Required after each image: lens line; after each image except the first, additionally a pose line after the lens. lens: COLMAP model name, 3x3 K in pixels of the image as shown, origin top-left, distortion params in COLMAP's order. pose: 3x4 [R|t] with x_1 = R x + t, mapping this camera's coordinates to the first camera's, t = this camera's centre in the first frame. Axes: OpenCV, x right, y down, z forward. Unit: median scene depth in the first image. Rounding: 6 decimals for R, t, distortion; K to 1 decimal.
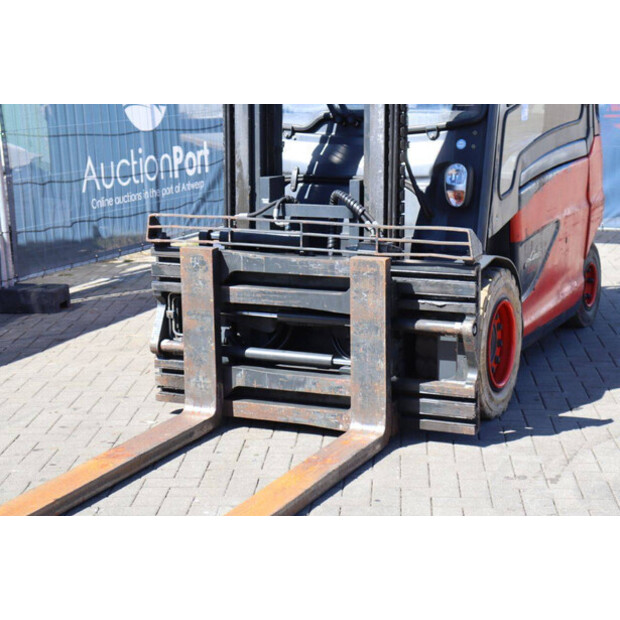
lens RADIAL K [[1467.6, 0, 308.1], [0, 1467.6, 306.6], [0, 0, 1]] dist [0.456988, 0.000000]
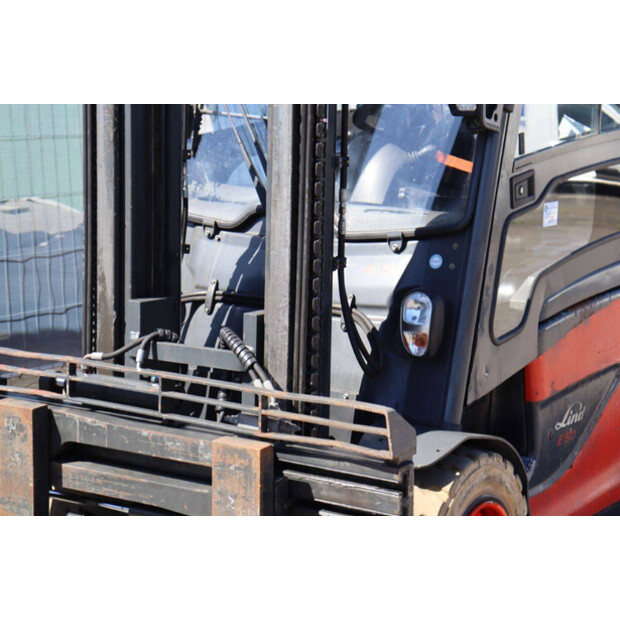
lens RADIAL K [[1467.6, 0, 312.1], [0, 1467.6, 310.2], [0, 0, 1]] dist [0.456988, 0.000000]
pose [[0.986475, 0.044054, -0.157882, 0.160011], [-0.047449, 0.998715, -0.017795, -0.075417], [0.156895, 0.025046, 0.987298, 0.341236]]
